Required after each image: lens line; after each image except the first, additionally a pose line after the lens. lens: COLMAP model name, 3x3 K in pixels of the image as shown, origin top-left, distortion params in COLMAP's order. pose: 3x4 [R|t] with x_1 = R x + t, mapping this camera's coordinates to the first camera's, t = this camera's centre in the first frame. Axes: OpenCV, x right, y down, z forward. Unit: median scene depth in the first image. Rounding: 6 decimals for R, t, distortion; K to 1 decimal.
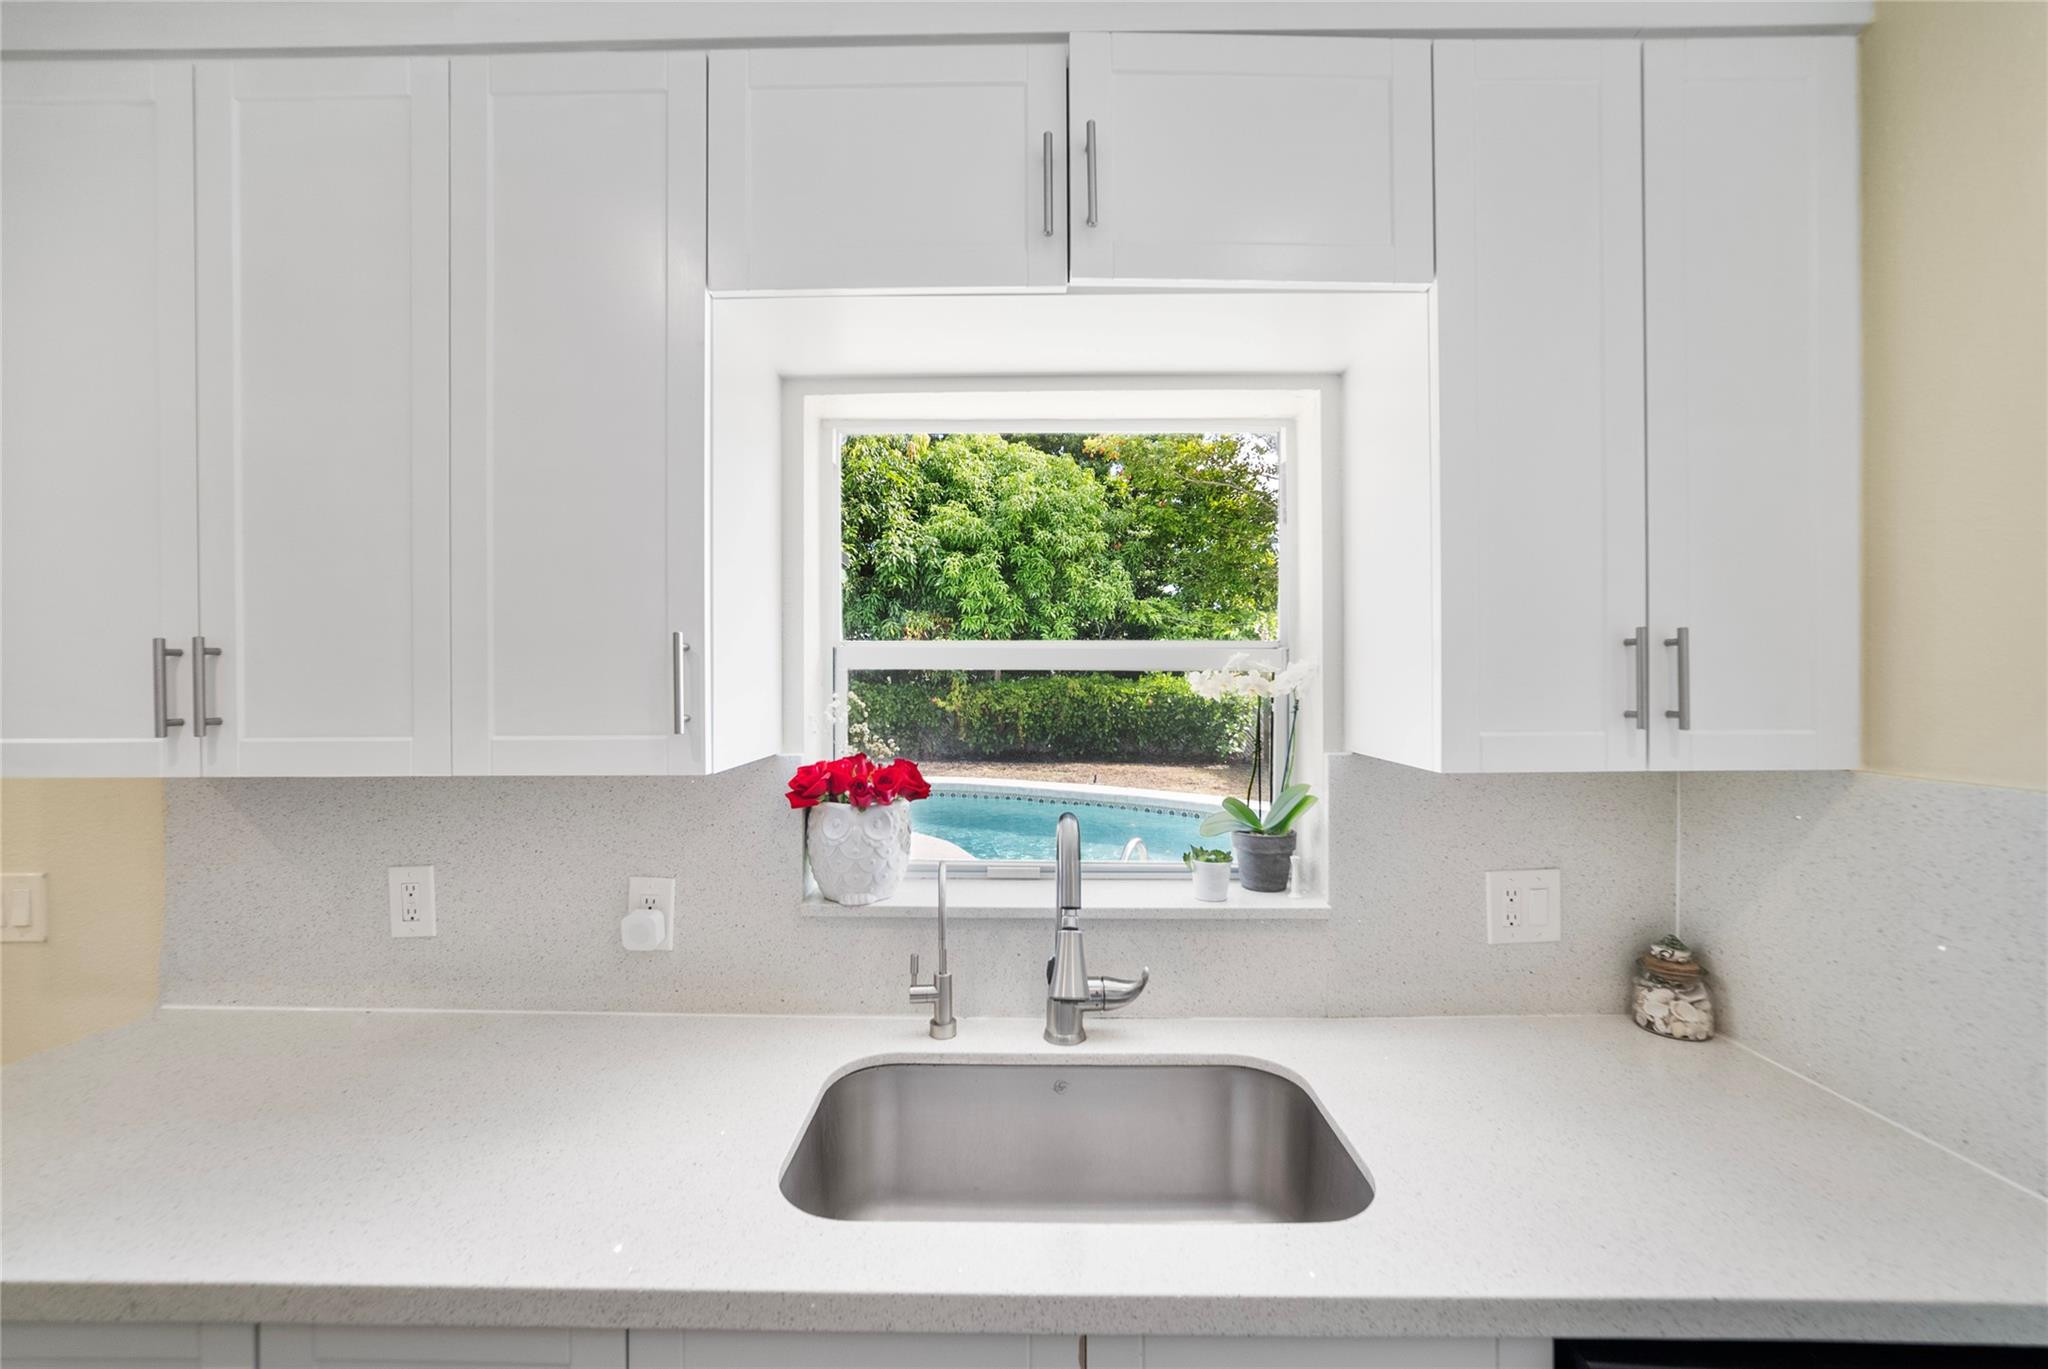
lens RADIAL K [[828.3, 0, 1024.5], [0, 828.3, 685.9], [0, 0, 1]] dist [-0.015910, 0.003719]
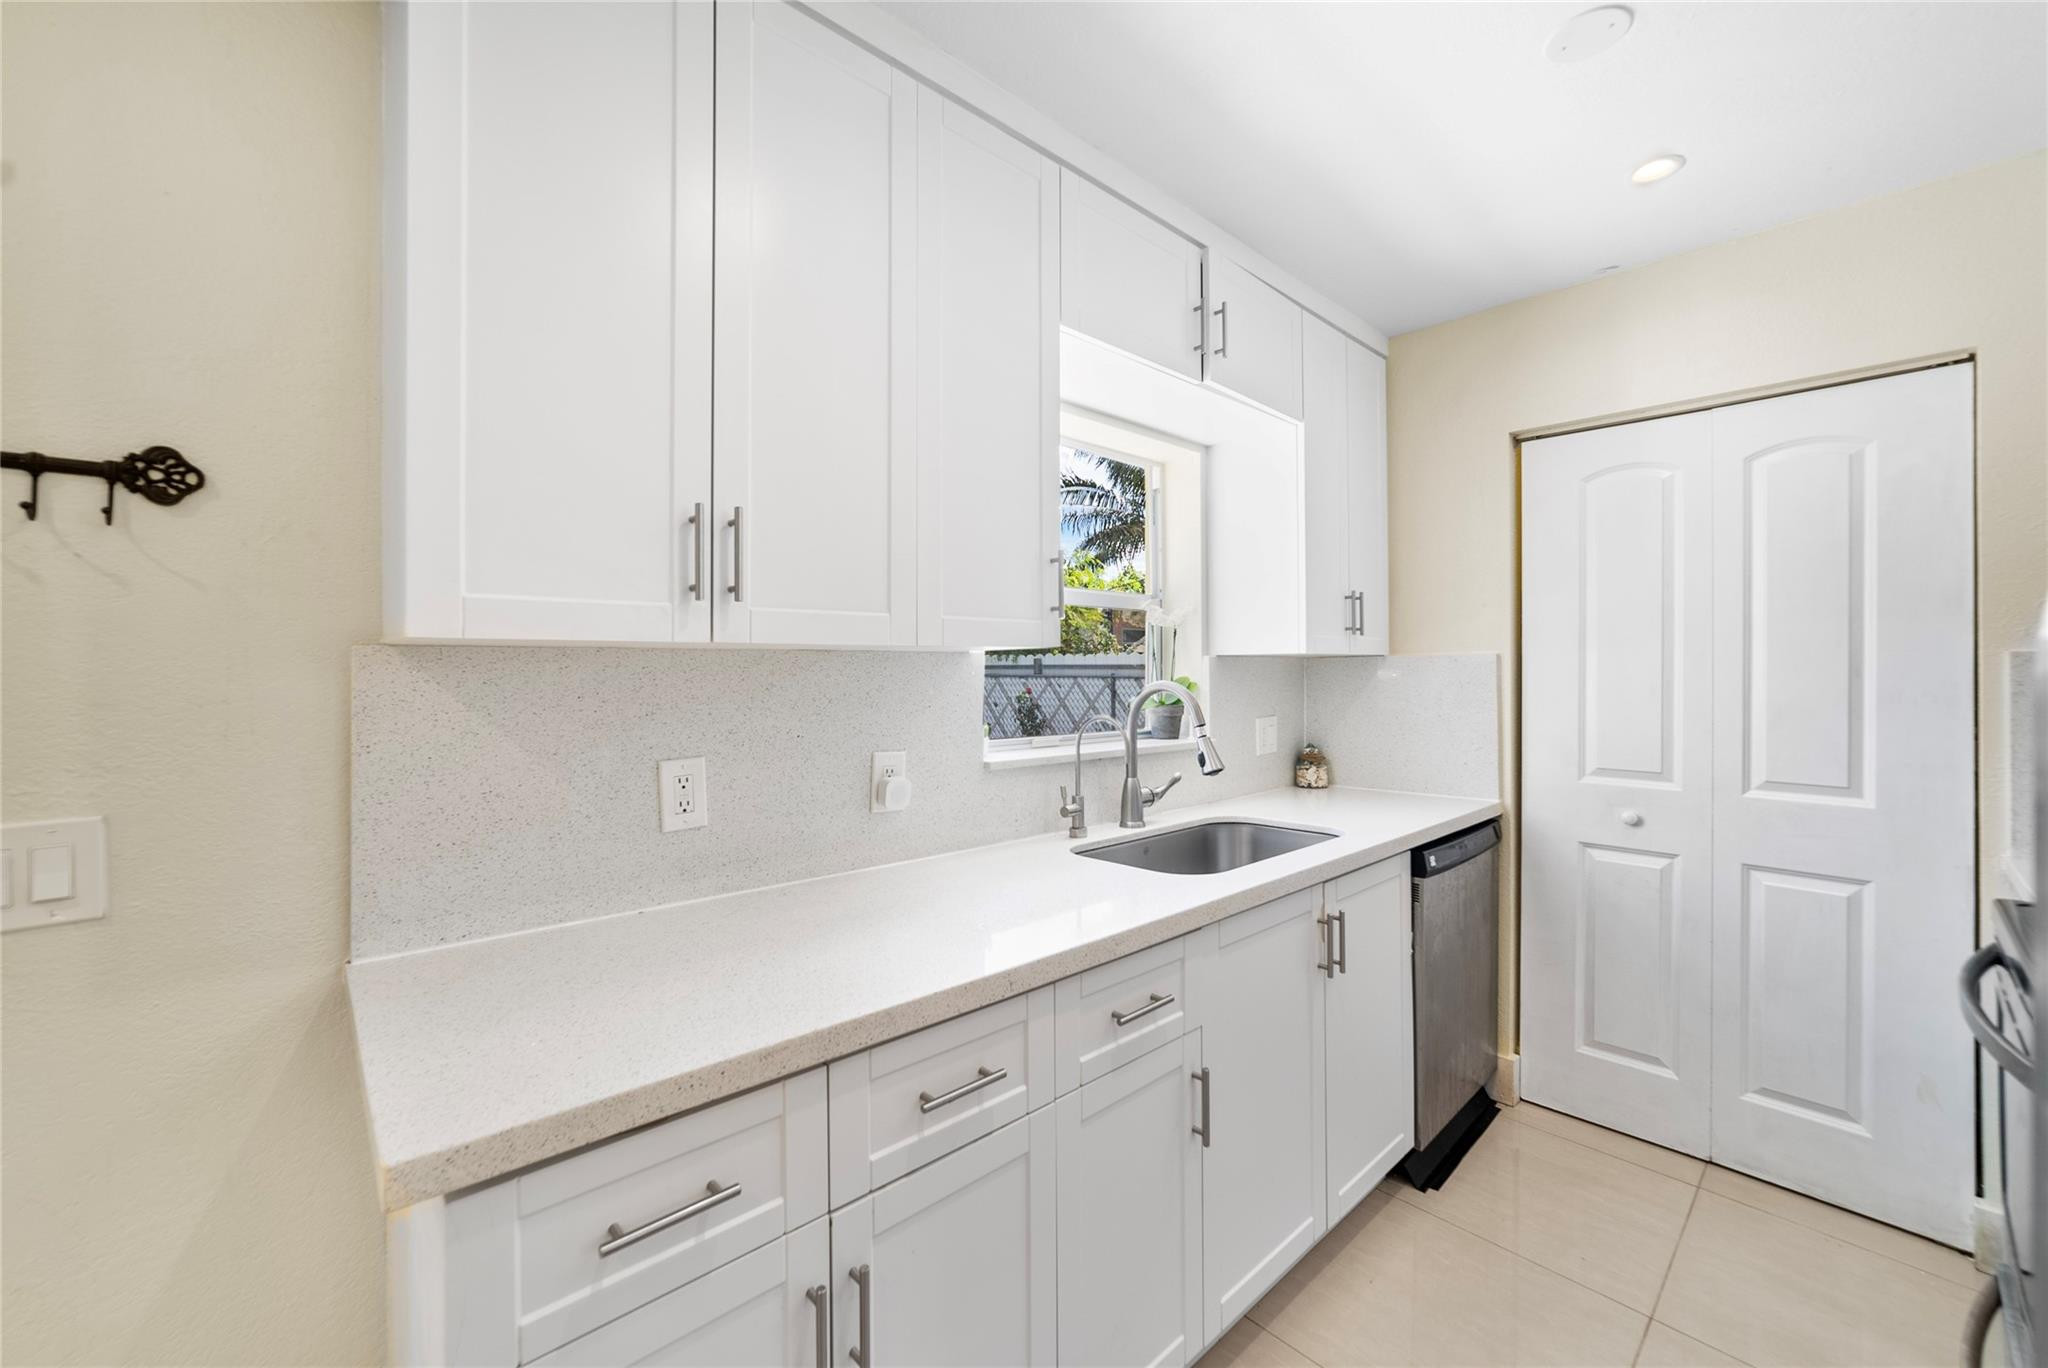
lens RADIAL K [[828.3, 0, 1036.6], [0, 828.3, 677.0], [0, 0, 1]] dist [-0.015910, 0.003719]
pose [[0.714517, -0.005217, 0.699599, -1.146934], [0.012447, 0.999909, -0.005256, 0.130311], [-0.699508, 0.012463, 0.714516, -0.028366]]
